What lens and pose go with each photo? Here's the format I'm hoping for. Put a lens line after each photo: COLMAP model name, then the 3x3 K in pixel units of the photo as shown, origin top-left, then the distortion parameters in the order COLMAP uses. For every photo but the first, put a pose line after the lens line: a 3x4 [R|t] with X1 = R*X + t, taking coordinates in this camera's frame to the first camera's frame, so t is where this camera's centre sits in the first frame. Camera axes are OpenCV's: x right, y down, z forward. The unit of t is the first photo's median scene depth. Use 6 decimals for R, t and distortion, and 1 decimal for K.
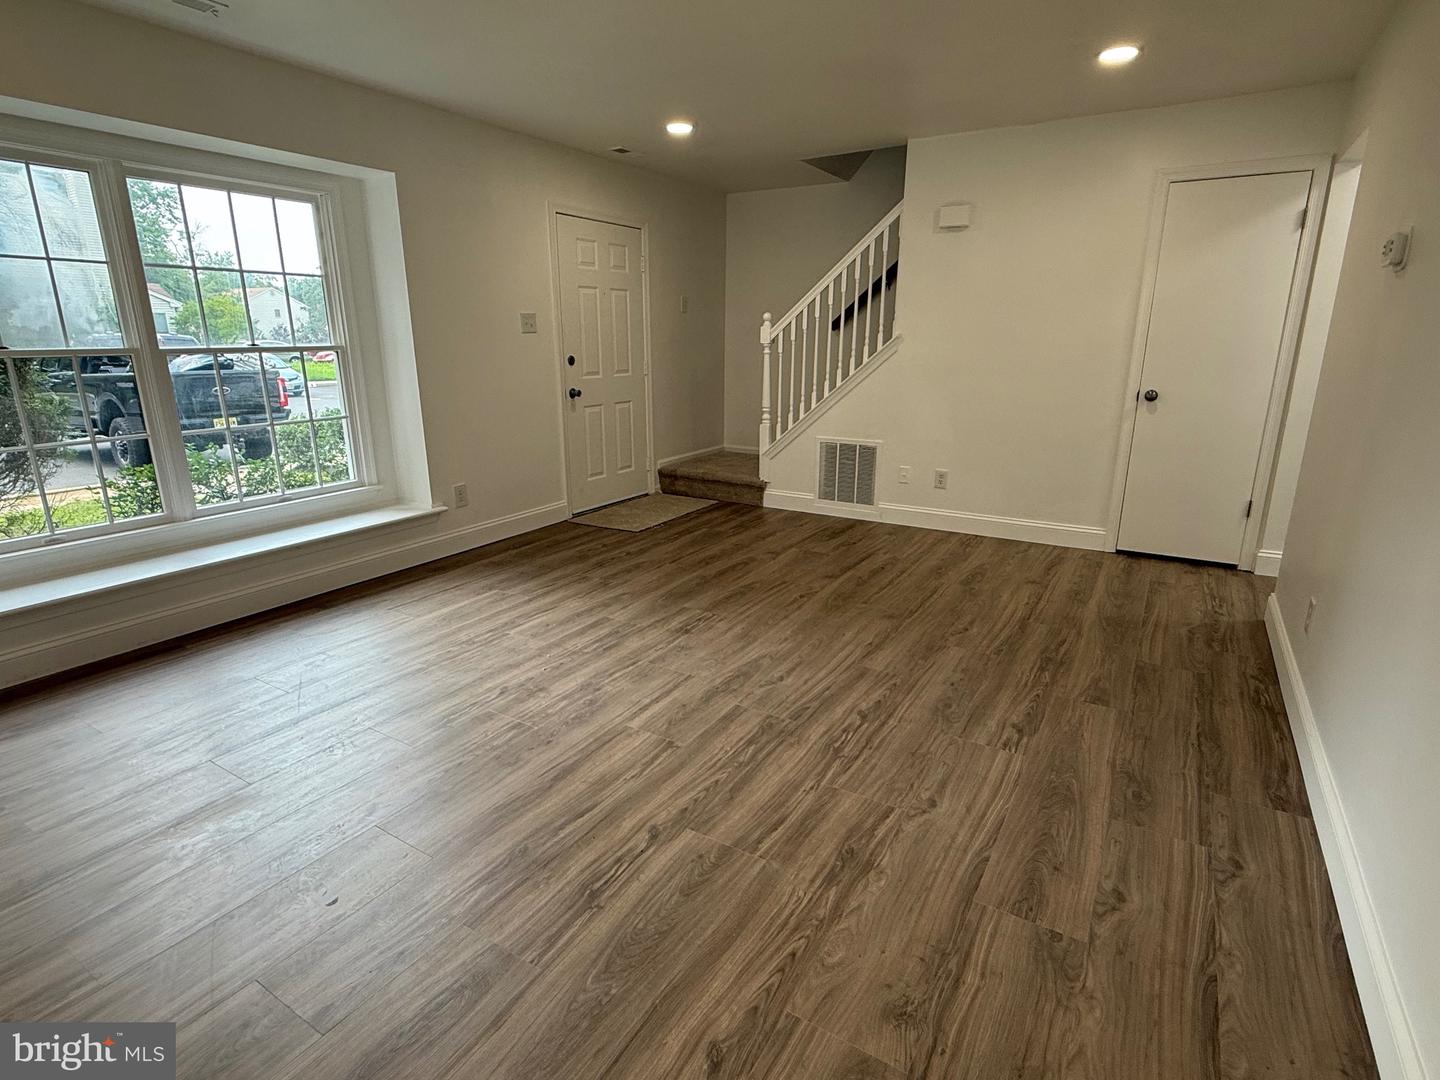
lens RADIAL K [[742.3, 0, 716.8], [0, 742.3, 537.4], [0, 0, 1]] dist [-0.000564, -0.000172]
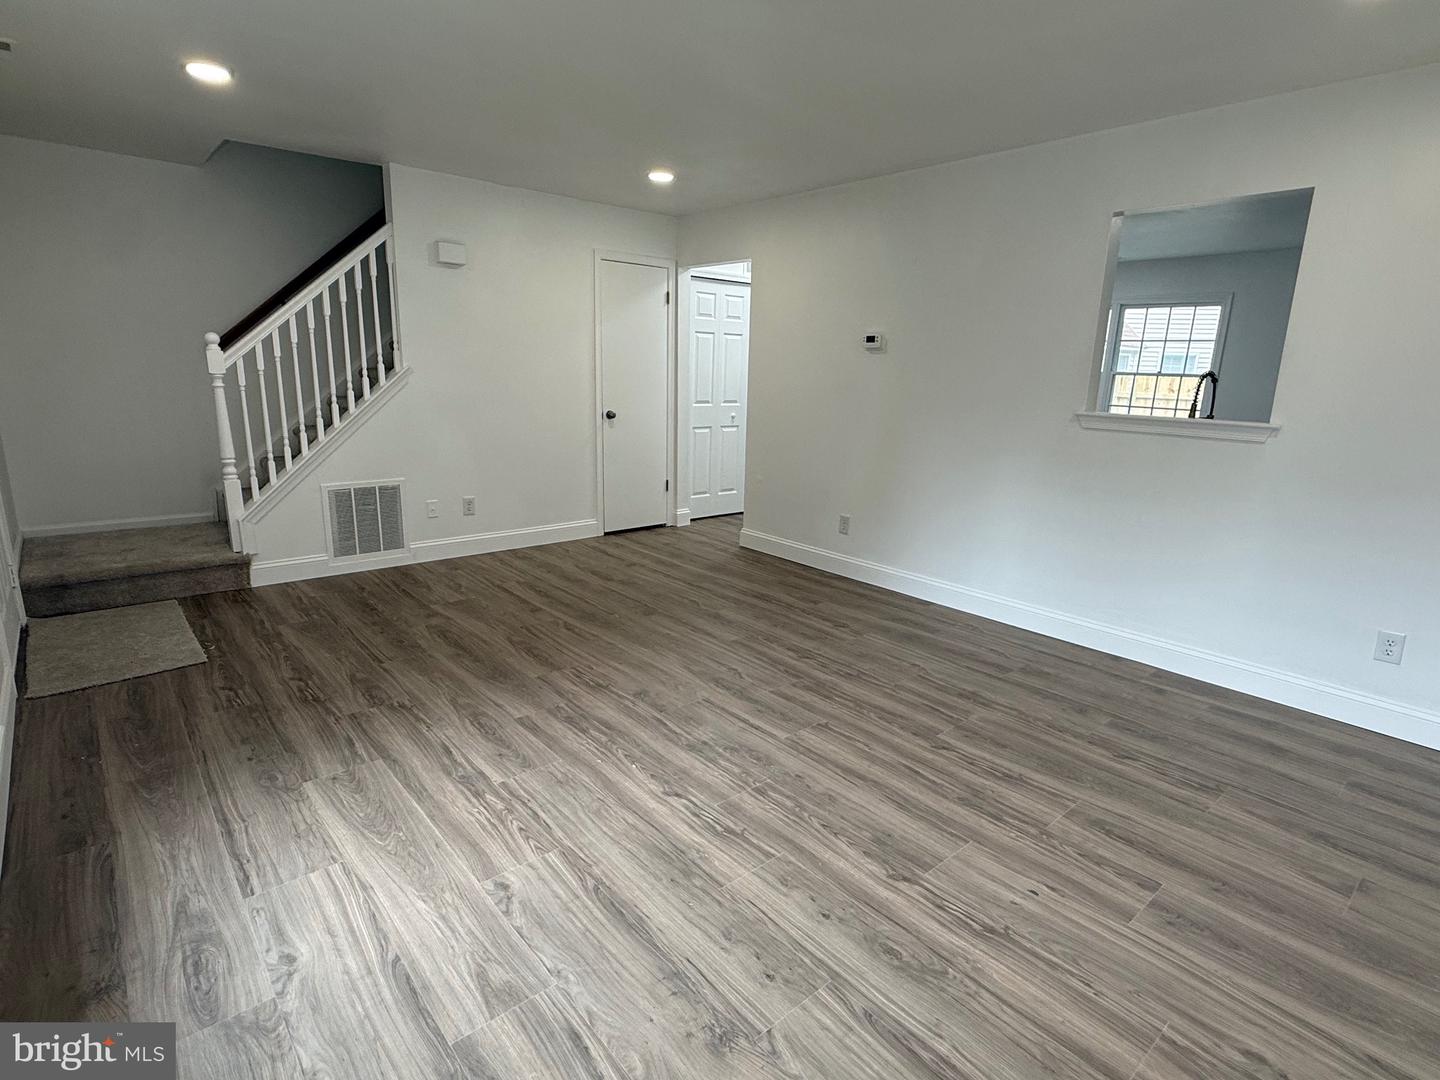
lens RADIAL K [[742.3, 0, 716.8], [0, 742.3, 537.4], [0, 0, 1]] dist [-0.000564, -0.000172]
pose [[0.301861, -0.208595, 0.930251, -0.782018], [0.223101, 0.964131, 0.143798, -0.150207], [-0.926880, 0.164133, 0.337571, 0.472844]]
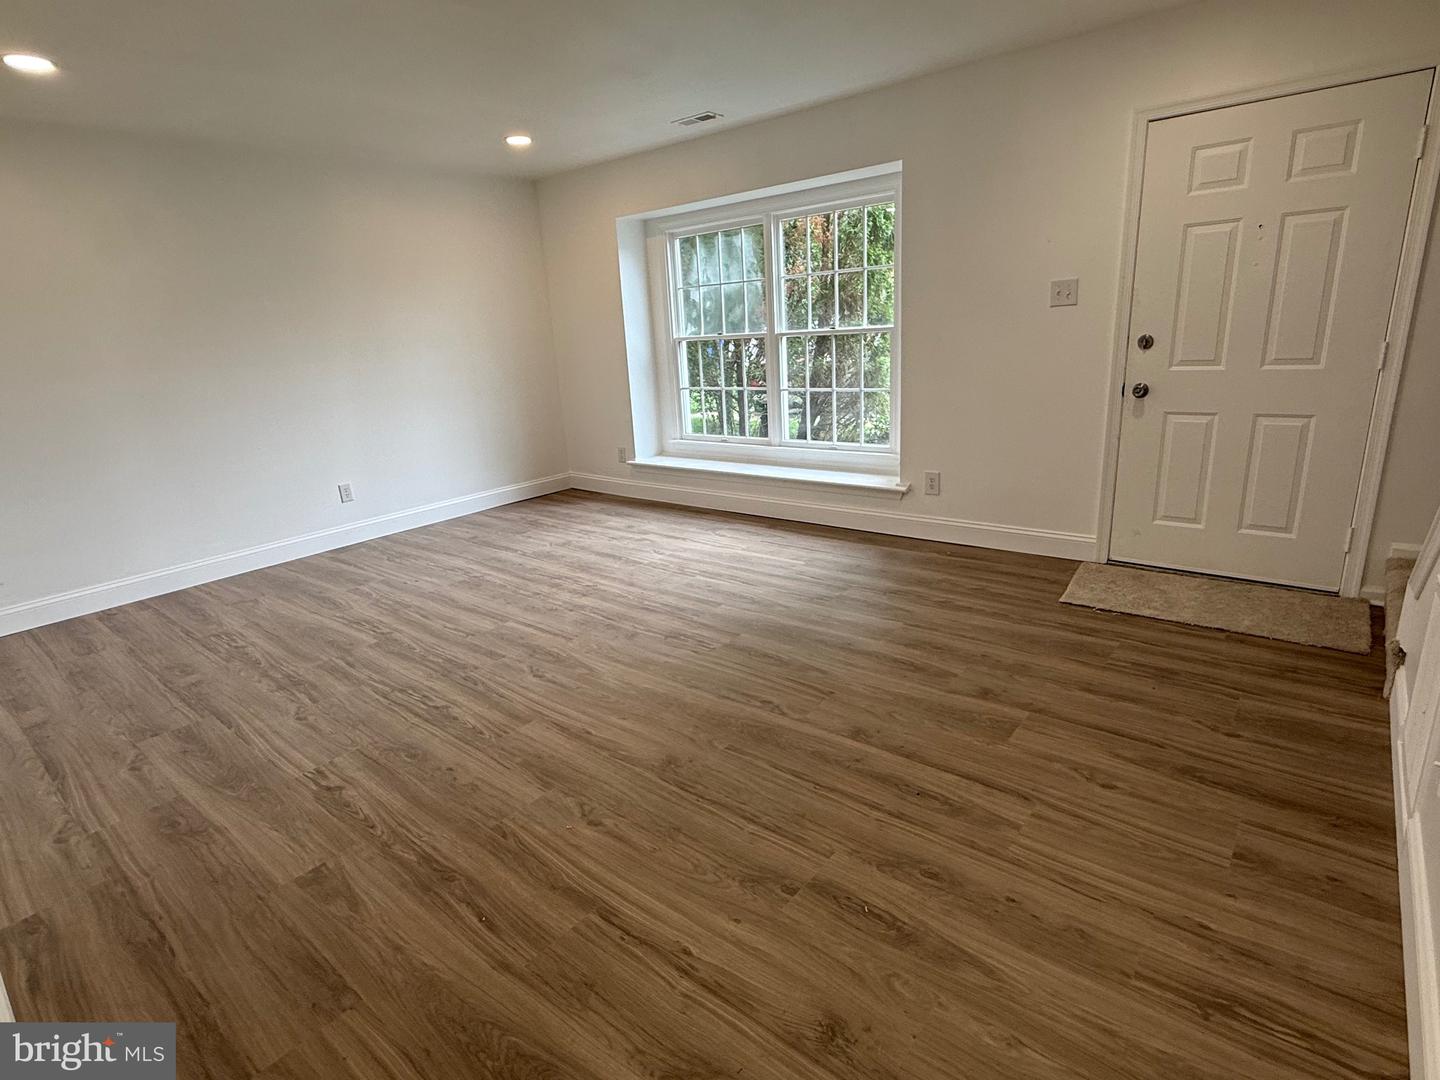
lens RADIAL K [[742.3, 0, 716.8], [0, 742.3, 537.4], [0, 0, 1]] dist [-0.000564, -0.000172]
pose [[-0.140882, 0.284135, -0.948377, 0.787835], [-0.202080, 0.929511, 0.308502, -0.290171], [0.969183, 0.235110, -0.073533, 1.020037]]
